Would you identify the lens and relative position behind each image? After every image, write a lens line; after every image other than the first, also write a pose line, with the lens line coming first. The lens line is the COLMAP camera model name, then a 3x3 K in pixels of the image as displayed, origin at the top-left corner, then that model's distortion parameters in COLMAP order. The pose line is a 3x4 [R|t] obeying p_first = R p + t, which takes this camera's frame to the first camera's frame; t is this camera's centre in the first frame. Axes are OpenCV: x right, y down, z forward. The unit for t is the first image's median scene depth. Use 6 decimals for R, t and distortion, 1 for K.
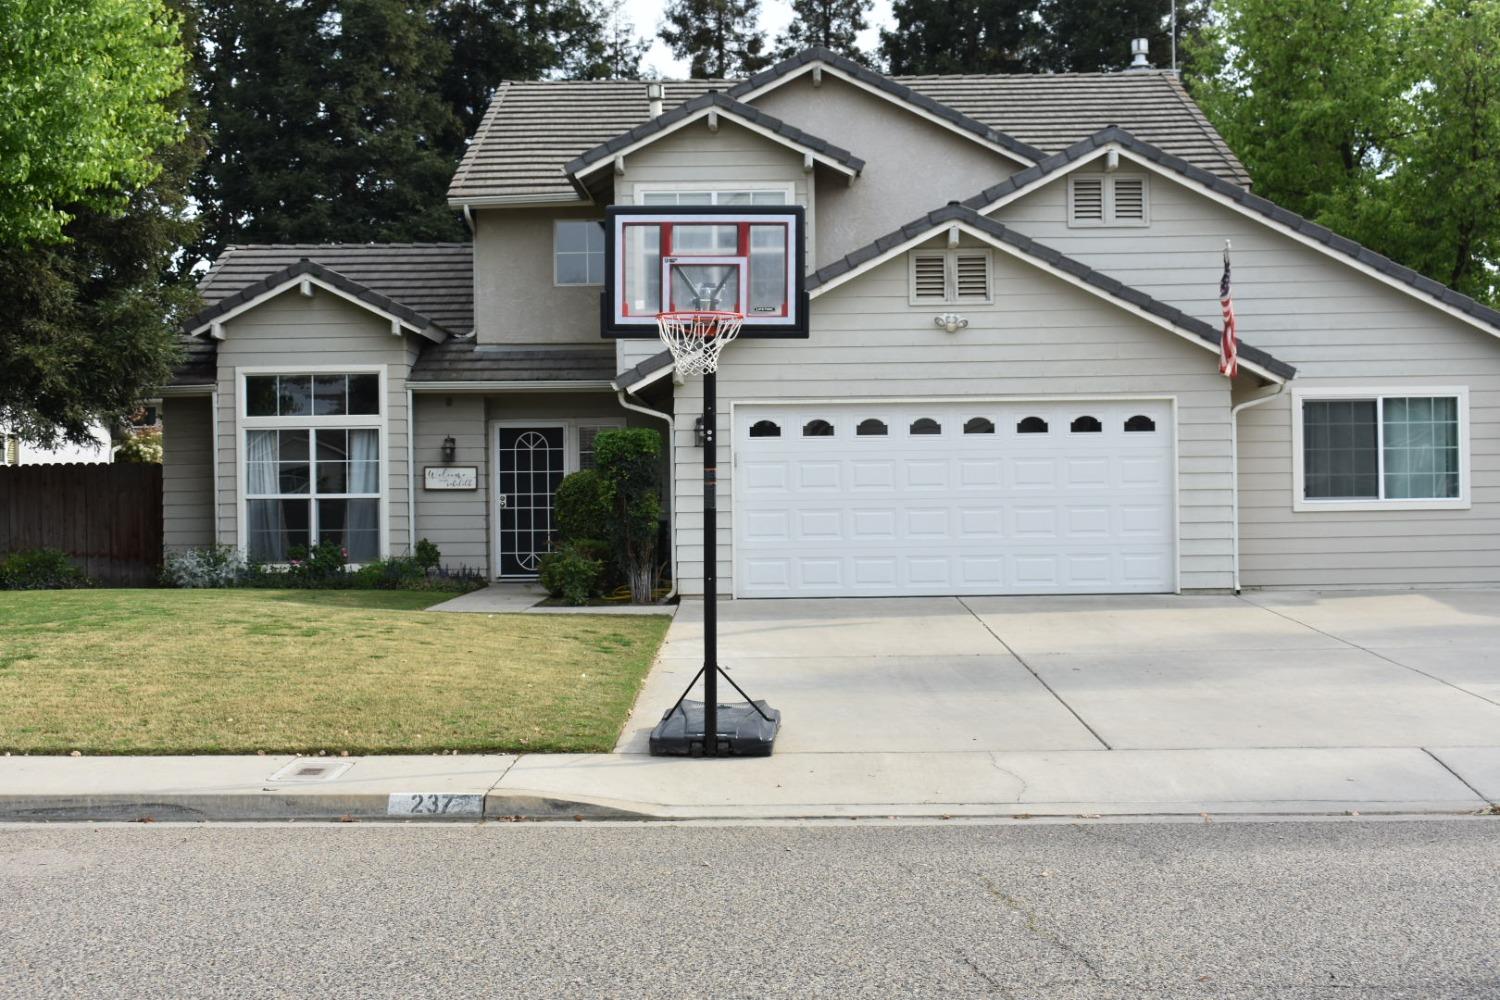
lens RADIAL K [[1933.6, 0, 750.9], [0, 1933.6, 503.8], [0, 0, 1]] dist [-0.015171, 0.000000]
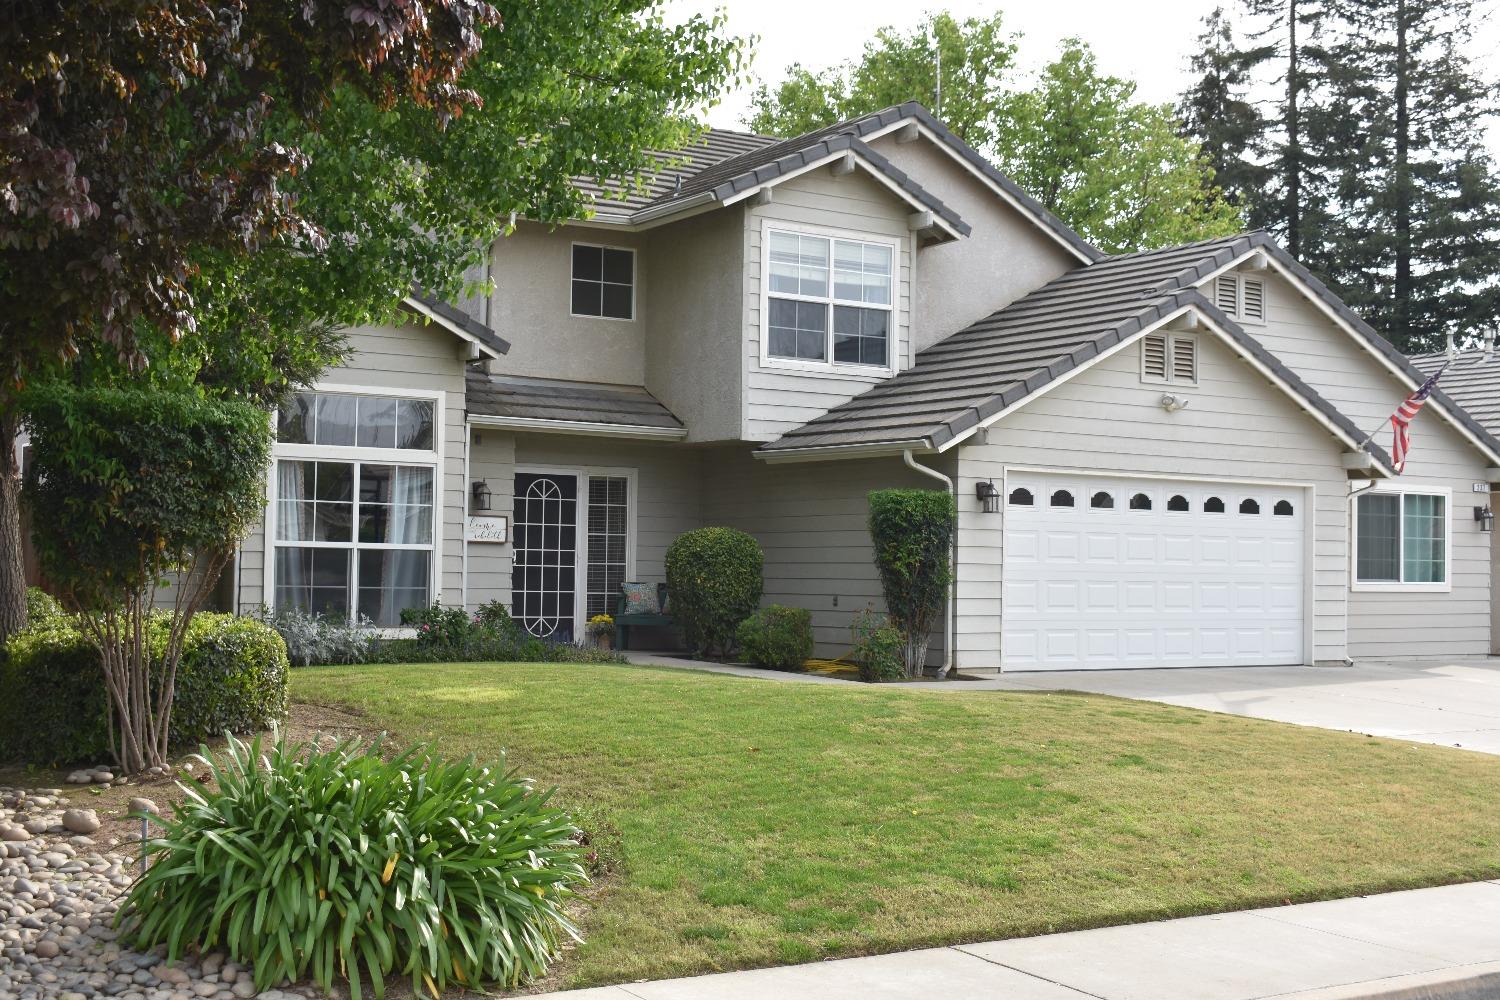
lens RADIAL K [[1933.6, 0, 751.0], [0, 1933.6, 496.7], [0, 0, 1]] dist [-0.015171, 0.000000]
pose [[0.826224, 0.046128, 0.561450, -0.572085], [-0.028667, 0.998793, -0.039874, 0.003324], [-0.562611, 0.016850, 0.826550, 0.241590]]
